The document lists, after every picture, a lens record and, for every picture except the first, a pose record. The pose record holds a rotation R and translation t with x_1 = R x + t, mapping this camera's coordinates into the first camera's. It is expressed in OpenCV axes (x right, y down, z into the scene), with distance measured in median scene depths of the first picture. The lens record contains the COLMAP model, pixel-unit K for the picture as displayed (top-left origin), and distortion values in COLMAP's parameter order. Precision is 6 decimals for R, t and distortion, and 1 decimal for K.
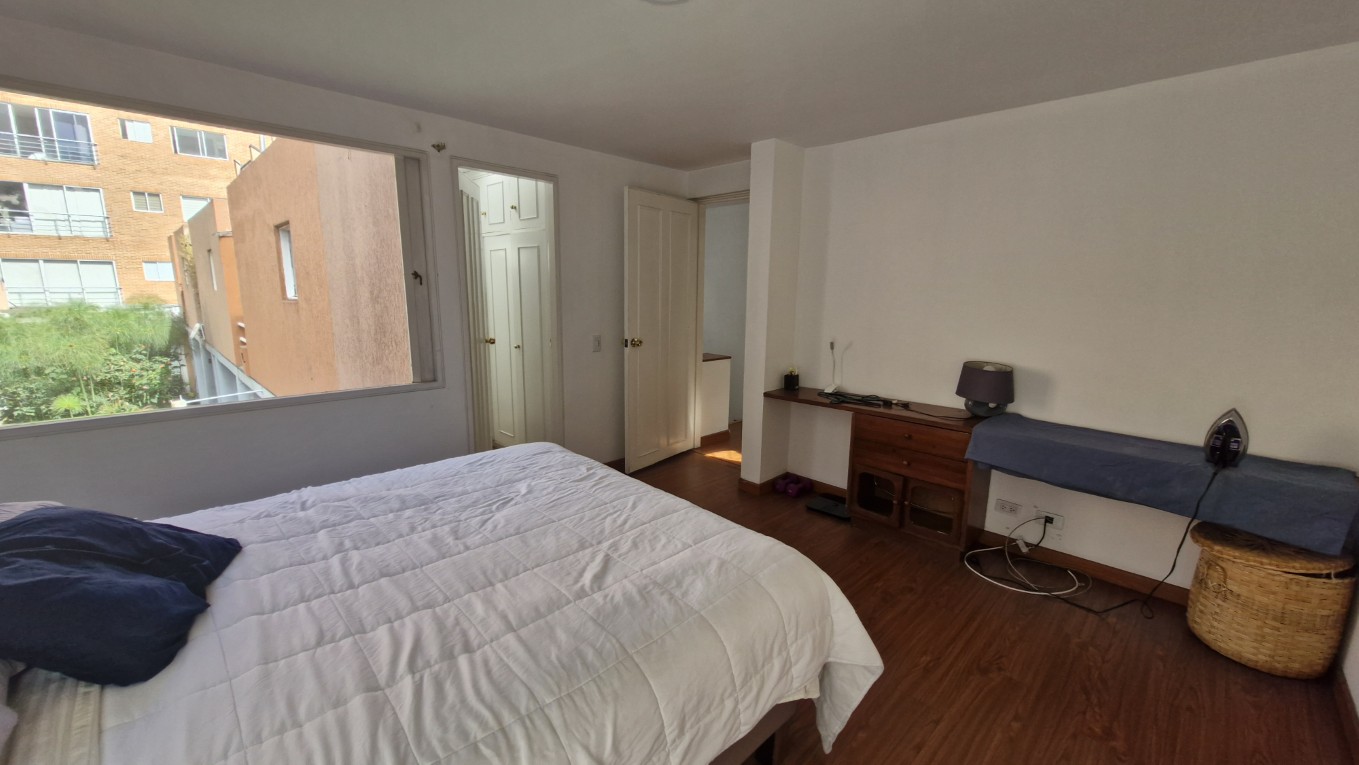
lens RADIAL K [[535.9, 0, 683.7], [0, 535.9, 383.5], [0, 0, 1]] dist [0.001990, -0.003012]
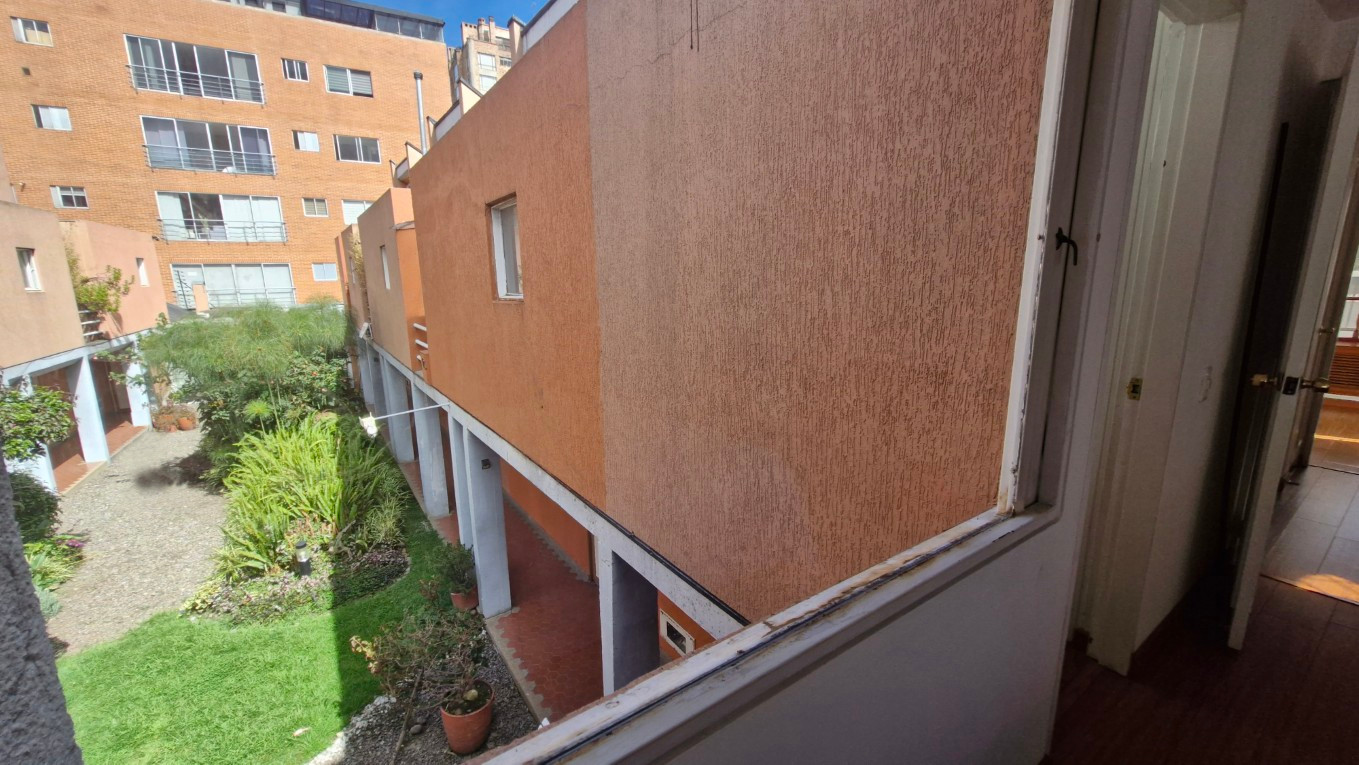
lens RADIAL K [[545.3, 0, 679.5], [0, 545.3, 382.5], [0, 0, 1]] dist [0.000000, -0.000399]
pose [[0.981481, 0.009033, -0.191346, -0.178568], [-0.005813, 0.999832, 0.017382, -0.027784], [0.191471, -0.015948, 0.981369, 0.147870]]
